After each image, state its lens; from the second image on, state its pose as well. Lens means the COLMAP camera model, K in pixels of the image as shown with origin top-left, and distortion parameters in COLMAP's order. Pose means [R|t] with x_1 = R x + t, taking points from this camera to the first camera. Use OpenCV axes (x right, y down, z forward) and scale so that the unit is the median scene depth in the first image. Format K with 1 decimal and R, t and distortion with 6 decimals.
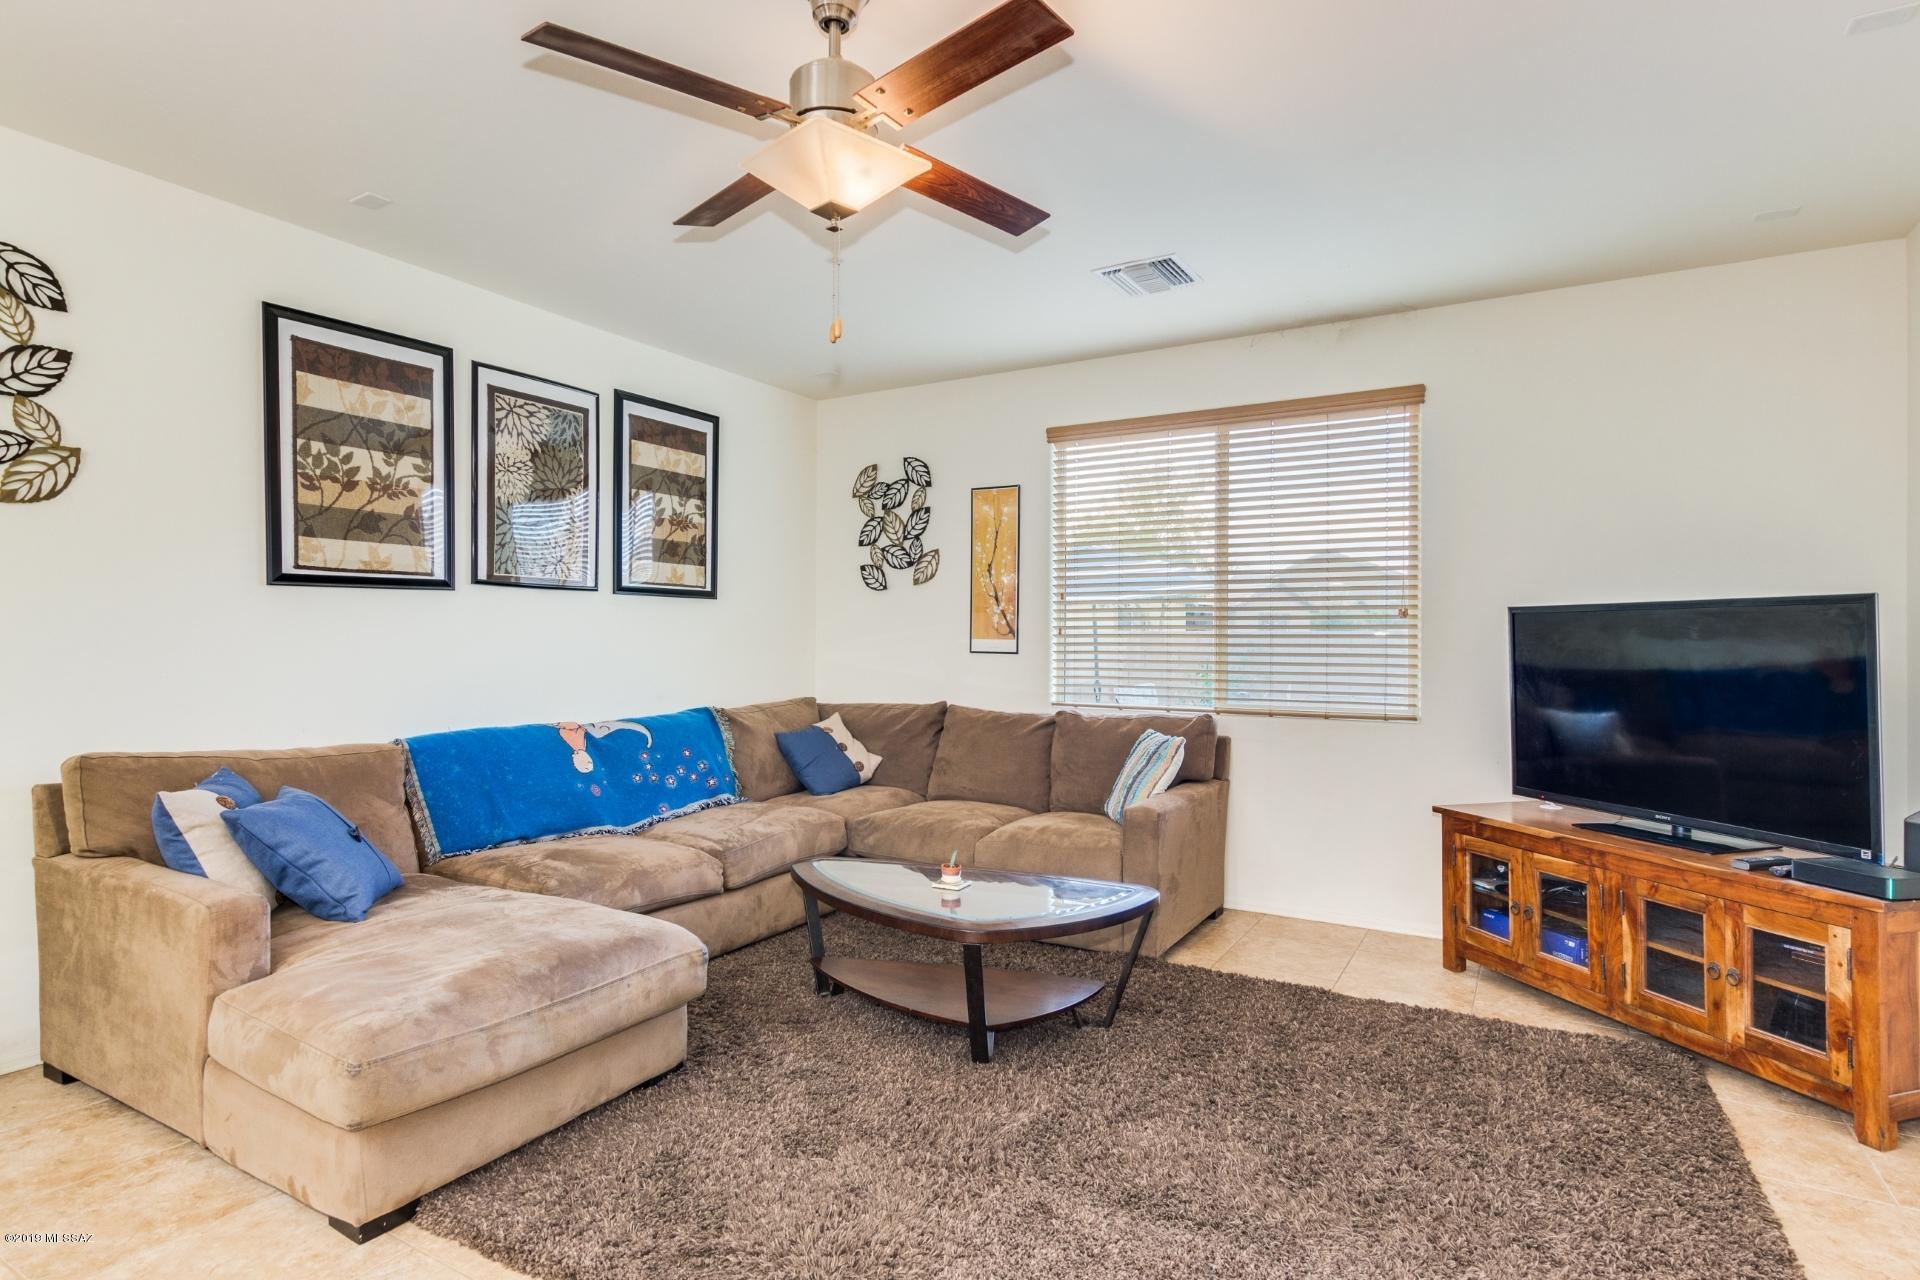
lens RADIAL K [[992.9, 0, 971.4], [0, 992.9, 634.7], [0, 0, 1]] dist [0.020539, -0.003061]
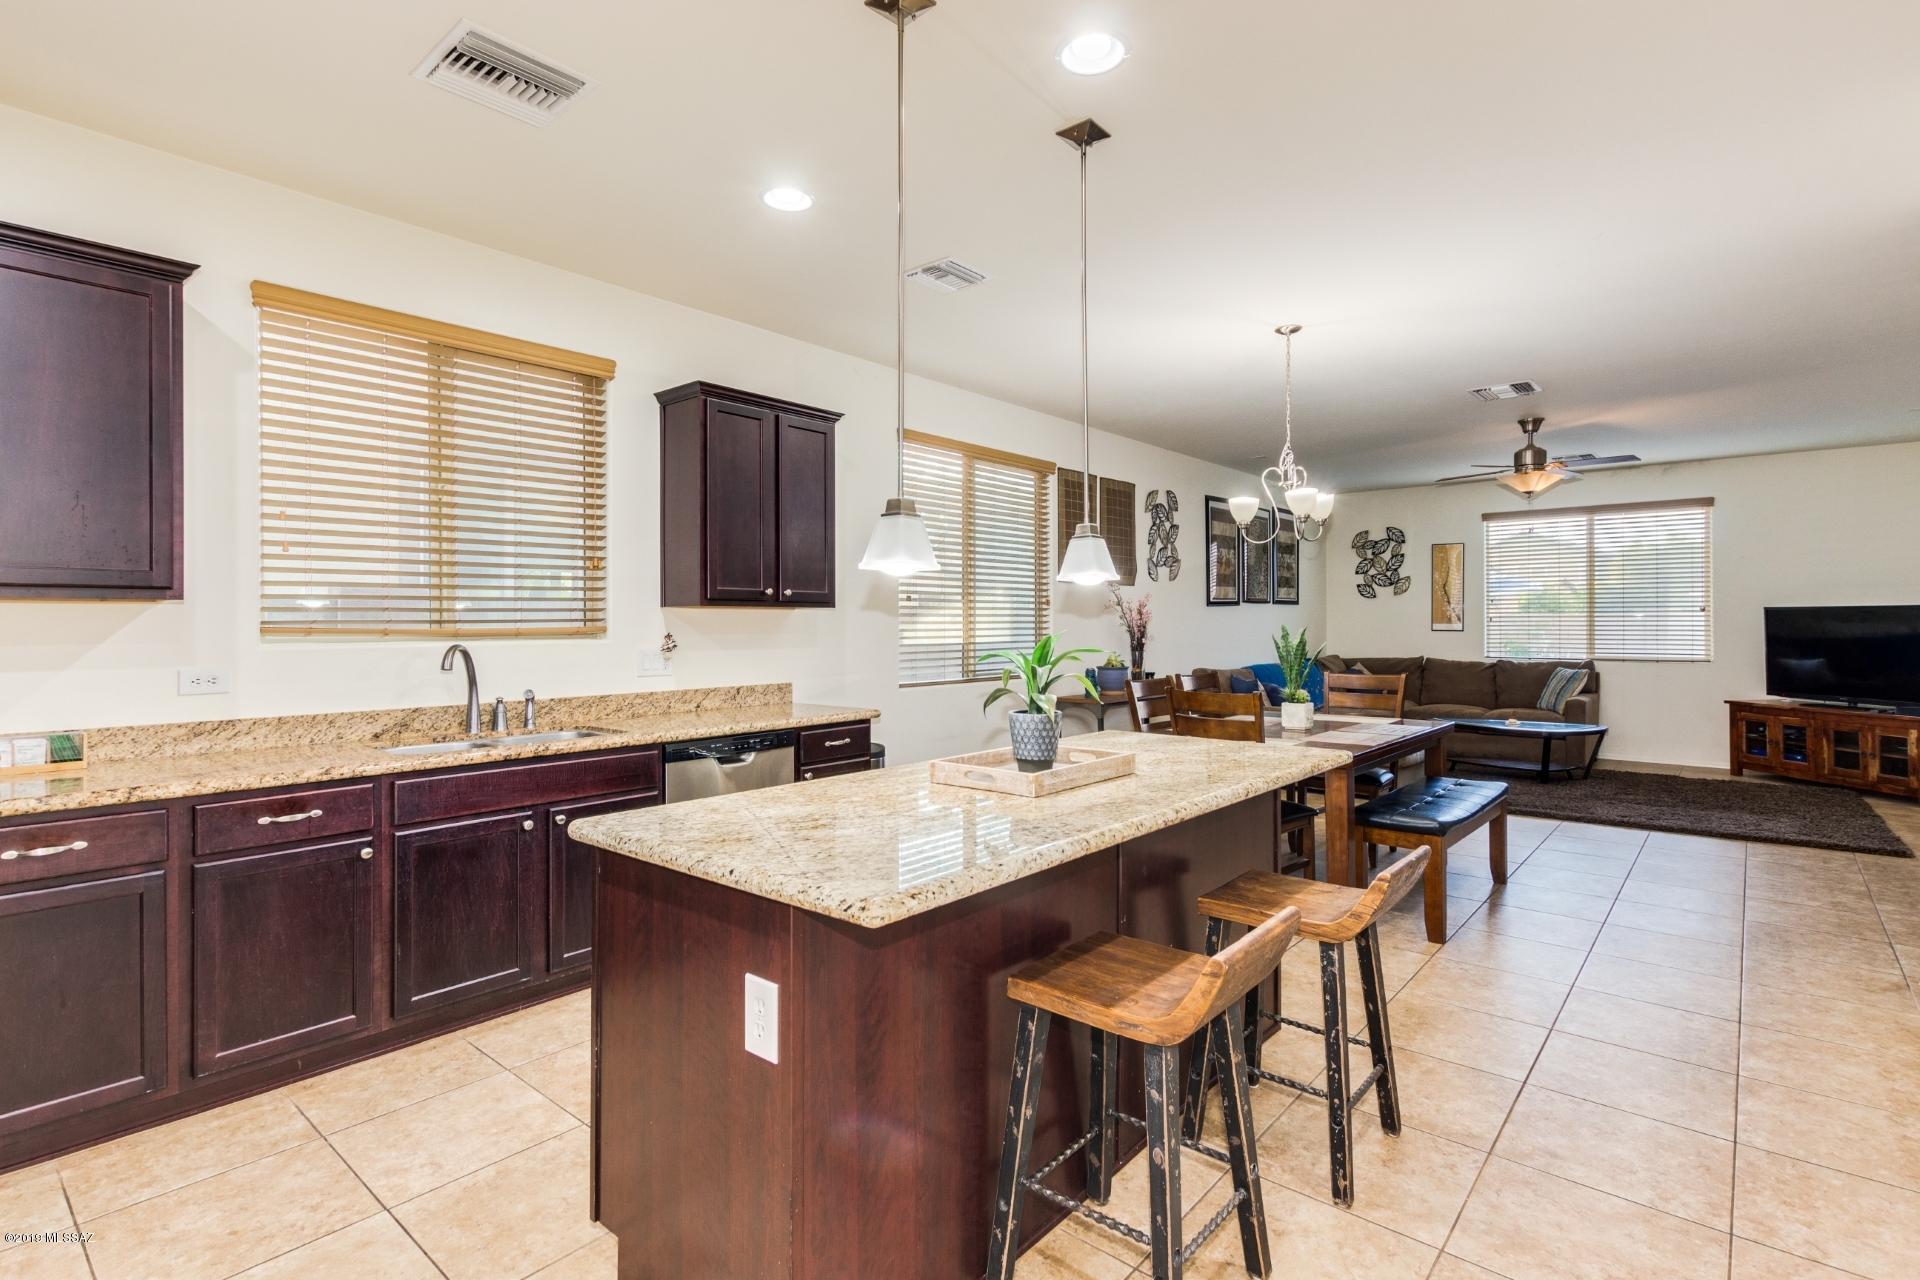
lens RADIAL K [[924.1, 0, 967.3], [0, 924.1, 623.5], [0, 0, 1]] dist [0.015637, -0.004835]
pose [[0.983754, -0.008860, -0.179301, -0.677073], [0.010432, 0.999915, 0.007828, -0.022942], [0.179217, -0.009571, 0.983763, -1.097545]]
